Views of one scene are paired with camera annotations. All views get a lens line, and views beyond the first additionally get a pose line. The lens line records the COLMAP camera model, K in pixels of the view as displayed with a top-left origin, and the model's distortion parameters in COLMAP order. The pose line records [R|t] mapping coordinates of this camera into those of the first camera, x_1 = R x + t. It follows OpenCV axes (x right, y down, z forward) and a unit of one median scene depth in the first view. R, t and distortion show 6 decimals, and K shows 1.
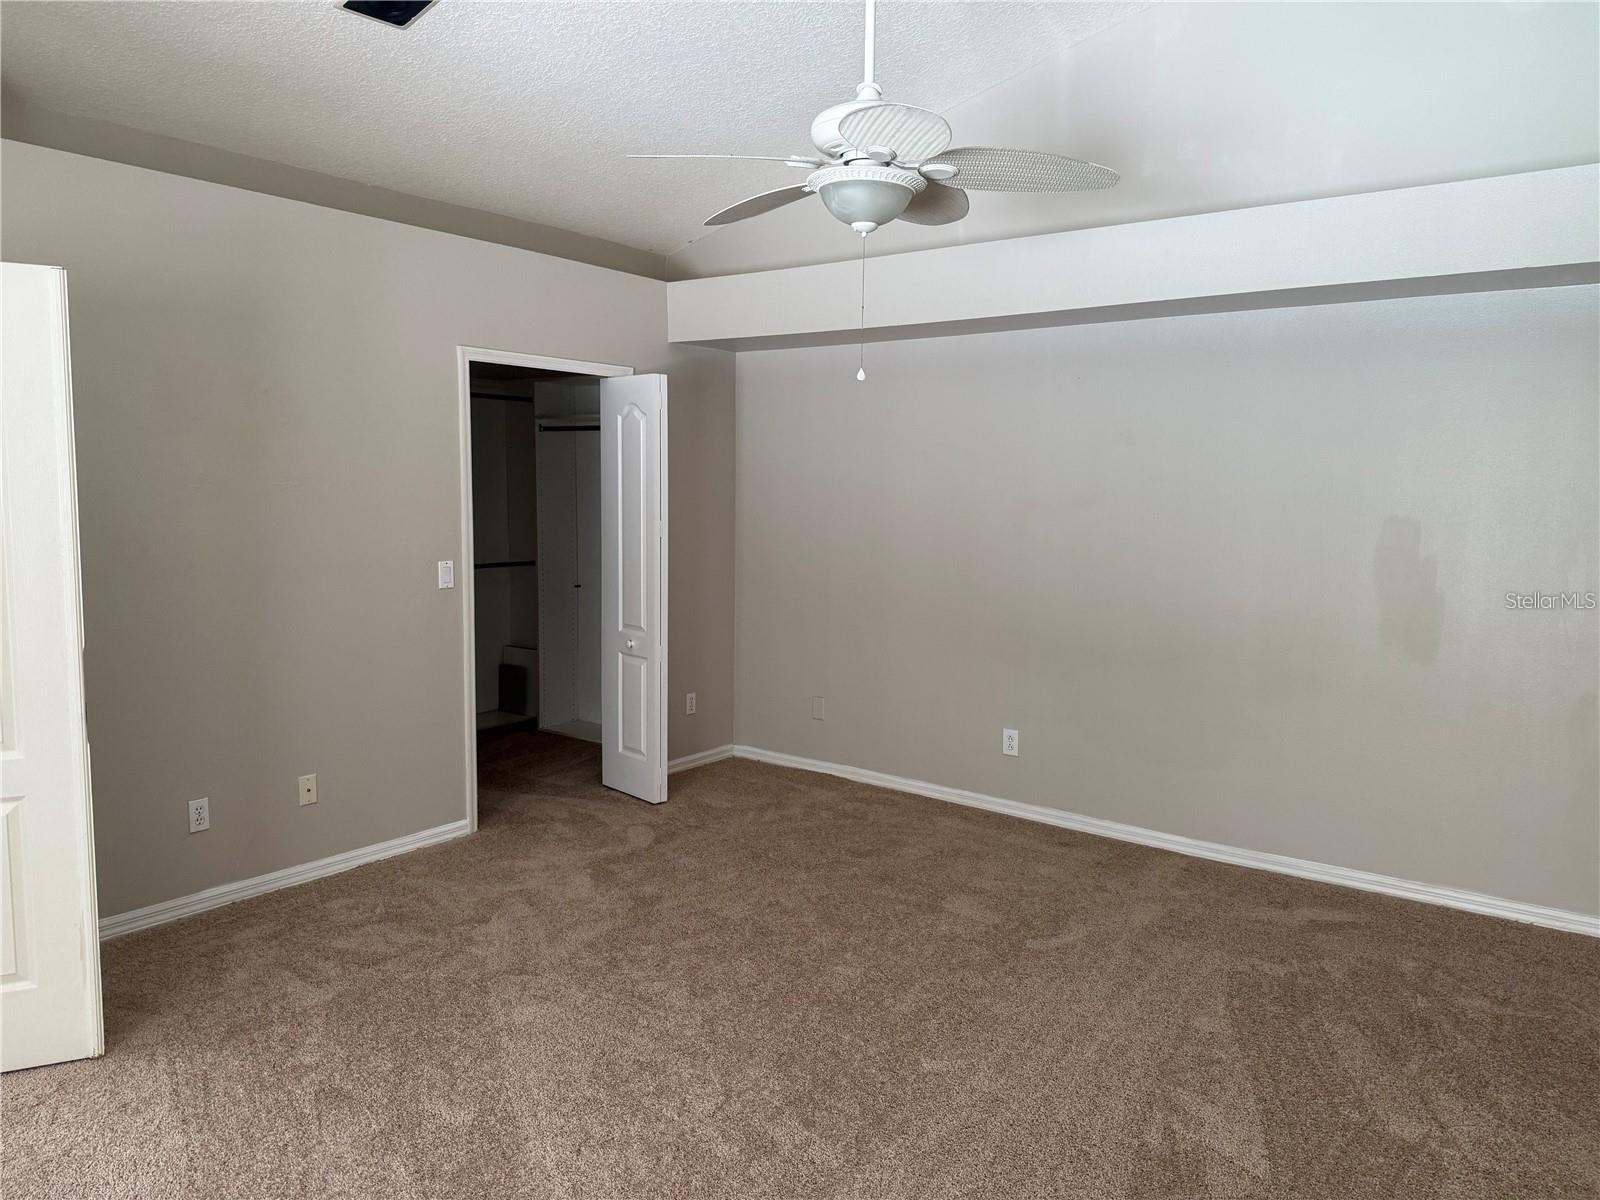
lens RADIAL K [[1141.9, 0, 800.0], [0, 1141.9, 600.0], [0, 0, 1]] dist [0.004856, -0.004219]
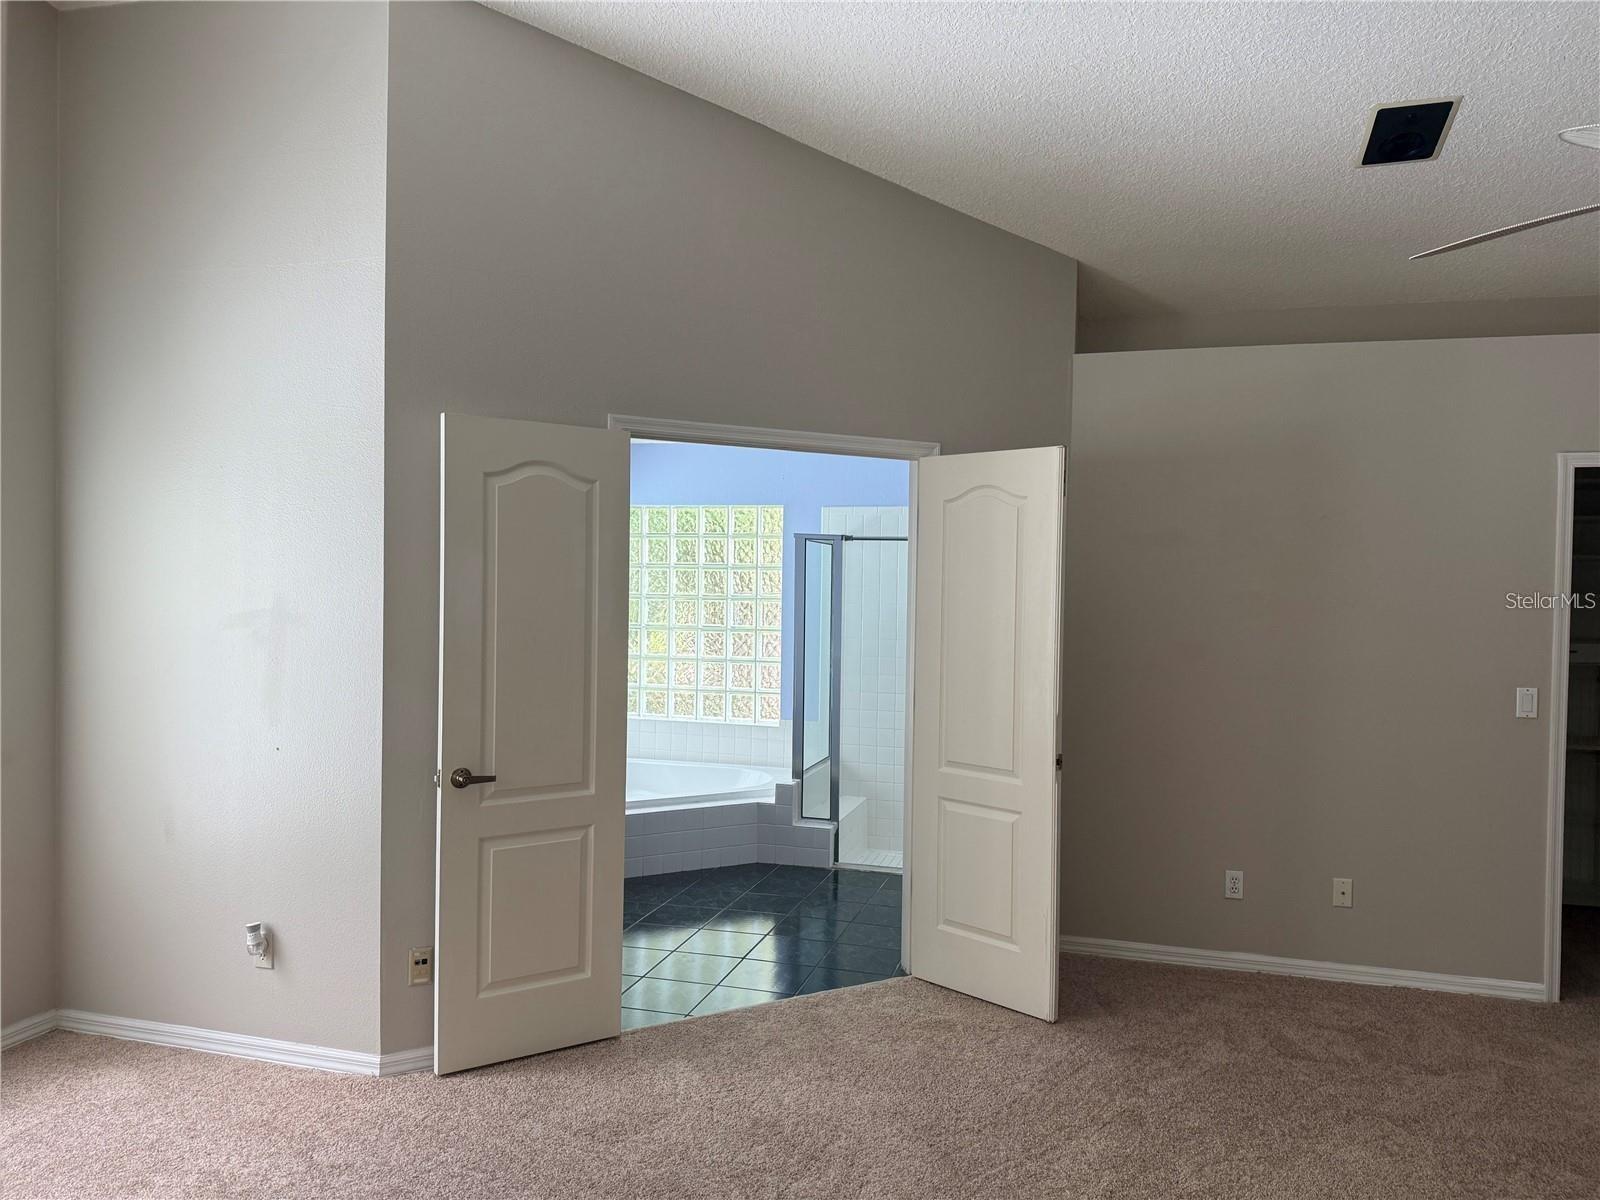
lens RADIAL K [[1126.7, 0, 790.9], [0, 1126.7, 607.1], [0, 0, 1]] dist [0.009893, 0.001298]
pose [[0.354084, 0.014683, -0.935098, 0.381391], [-0.109692, 0.993627, -0.025933, -0.012129], [0.928759, 0.111756, 0.353438, 0.147135]]
